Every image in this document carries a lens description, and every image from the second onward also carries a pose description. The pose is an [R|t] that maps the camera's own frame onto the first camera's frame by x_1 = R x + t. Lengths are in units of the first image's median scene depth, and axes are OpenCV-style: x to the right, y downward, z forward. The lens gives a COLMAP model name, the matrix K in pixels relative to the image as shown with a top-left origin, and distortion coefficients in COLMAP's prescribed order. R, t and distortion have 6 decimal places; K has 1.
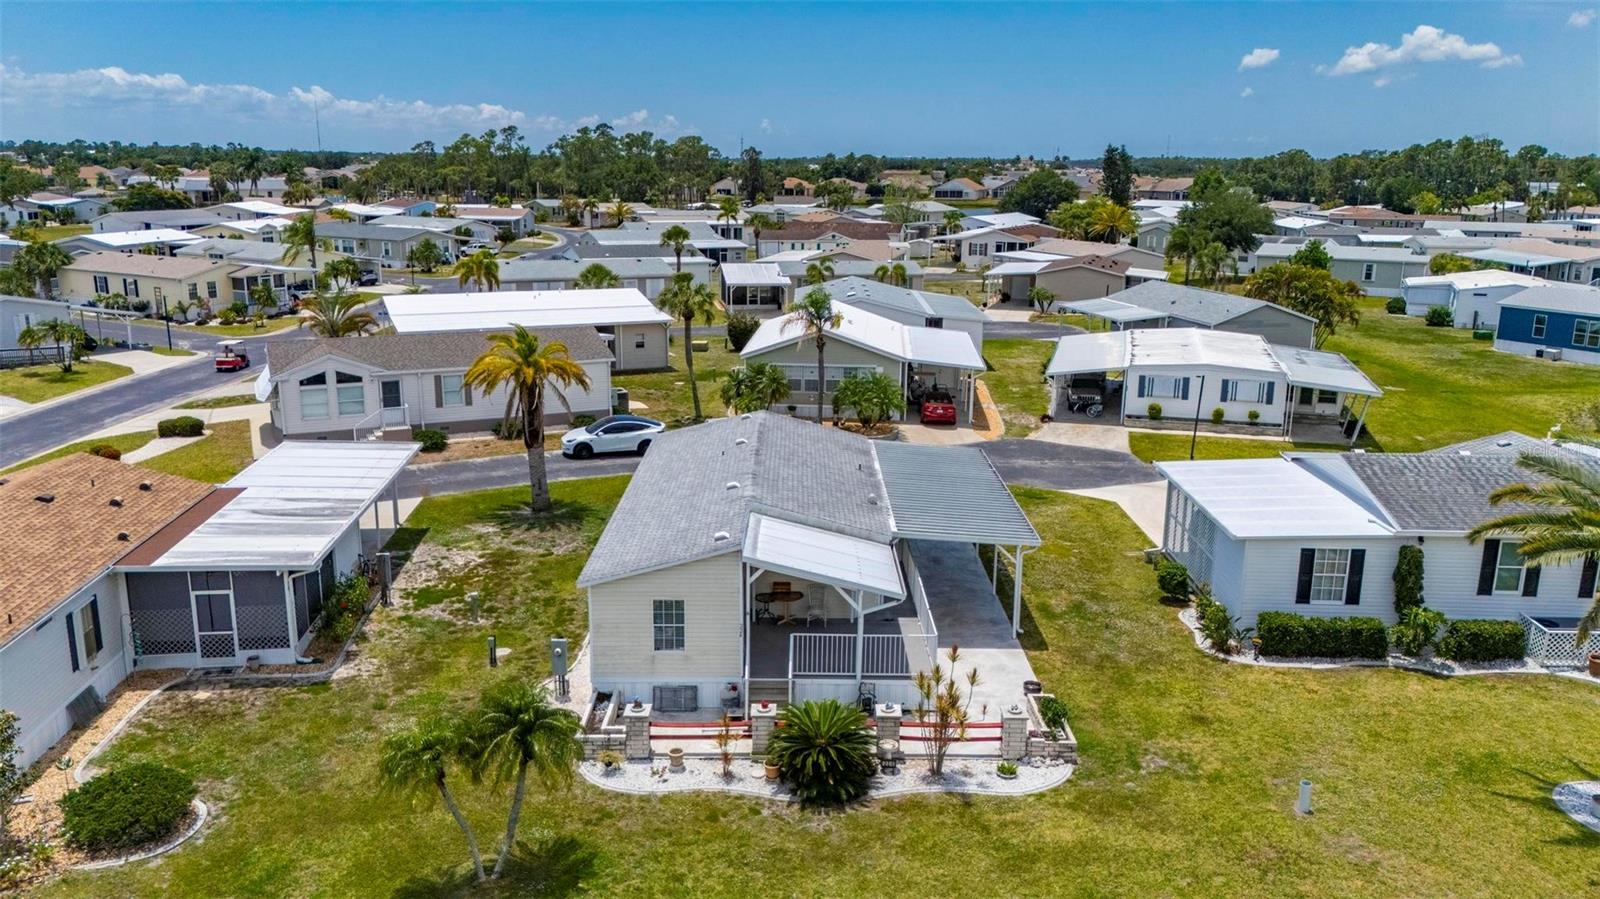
lens RADIAL K [[1173.8, 0, 797.2], [0, 1173.8, 443.3], [0, 0, 1]] dist [0.071632, -0.071480]
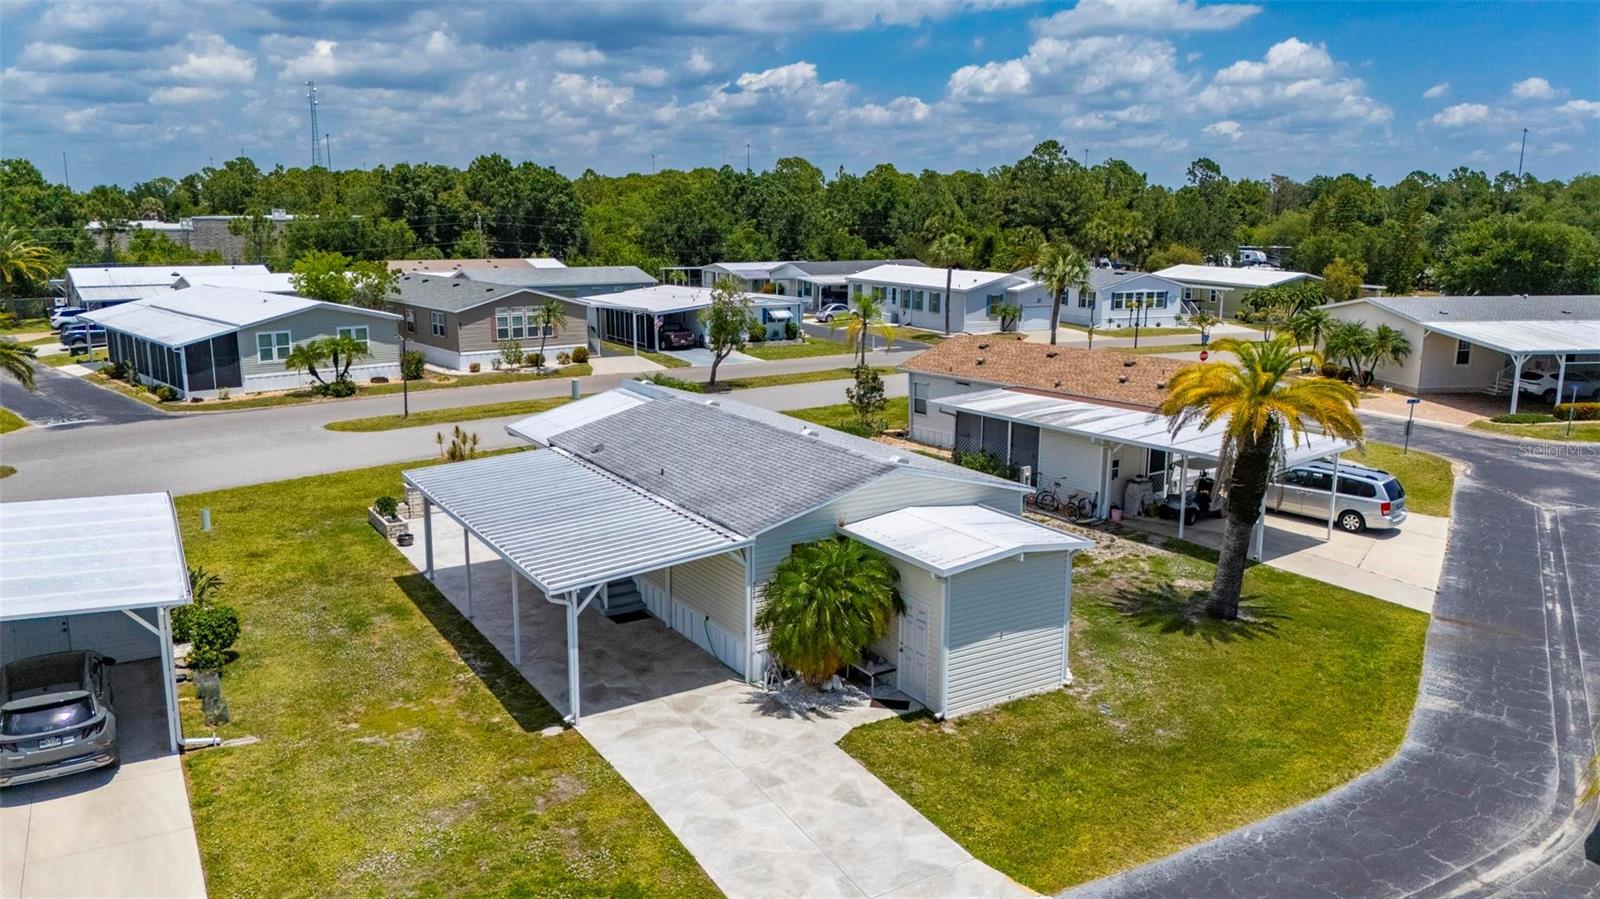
lens RADIAL K [[1173.8, 0, 797.2], [0, 1173.8, 443.3], [0, 0, 1]] dist [0.071632, -0.071480]
pose [[-0.850782, 0.088454, -0.518022, 0.353897], [-0.137736, 0.913742, 0.382237, -0.283767], [0.507149, 0.396550, -0.765211, 1.556381]]
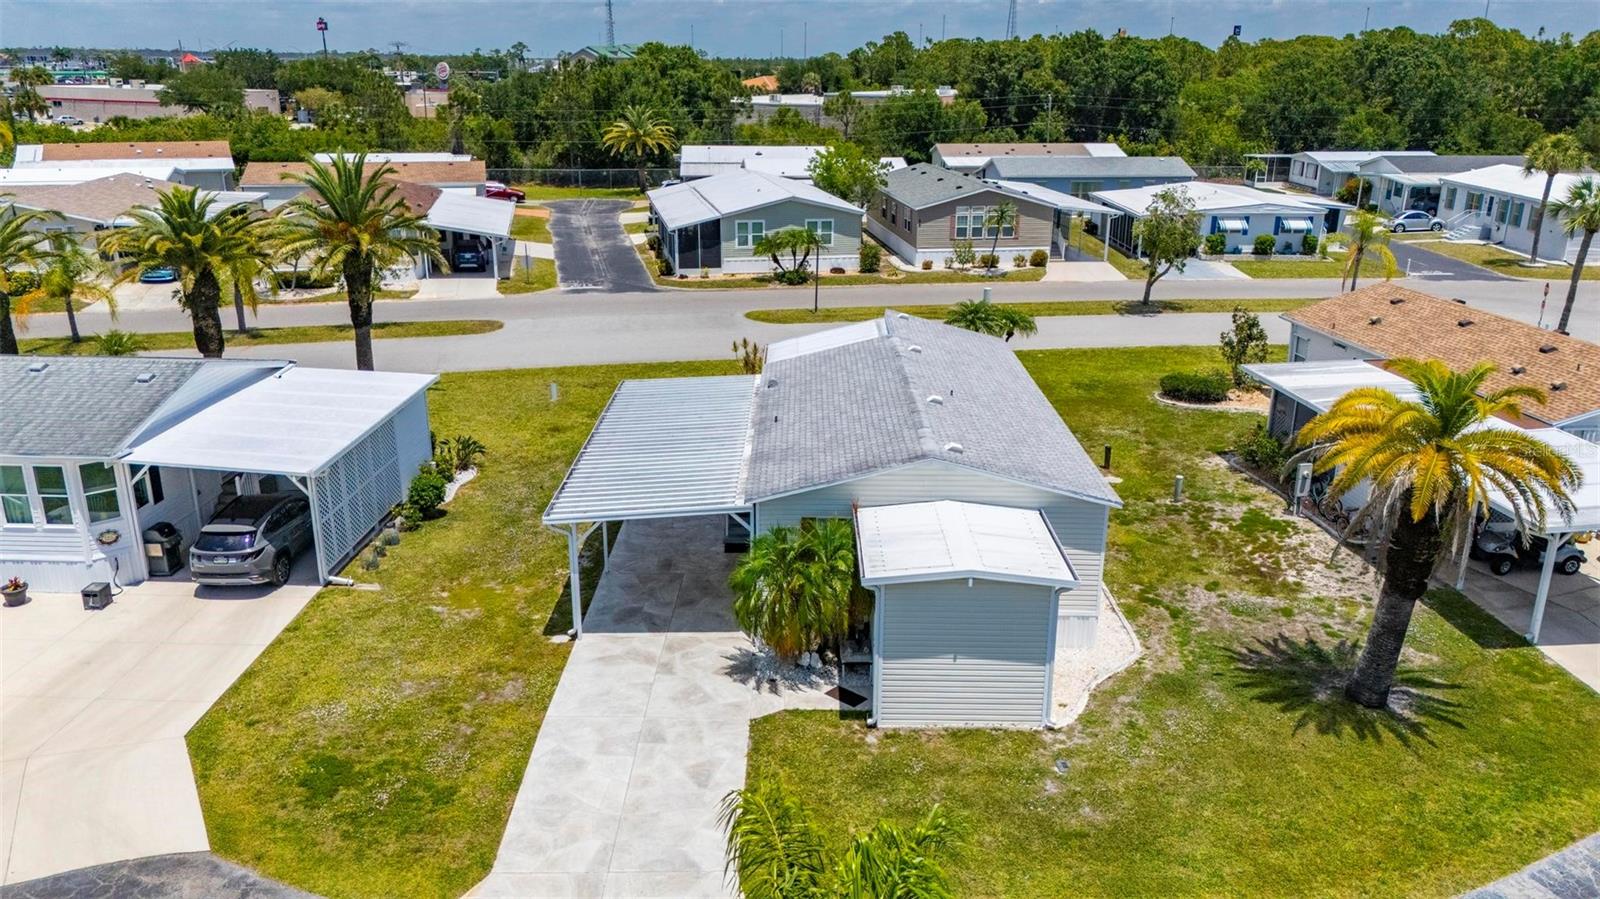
lens RADIAL K [[1173.8, 0, 797.2], [0, 1173.8, 443.3], [0, 0, 1]] dist [0.071632, -0.071480]
pose [[-0.999856, -0.016949, 0.000408, 0.038038], [-0.014243, 0.852800, 0.522043, -0.356091], [-0.009196, 0.521963, -0.852919, 1.611918]]
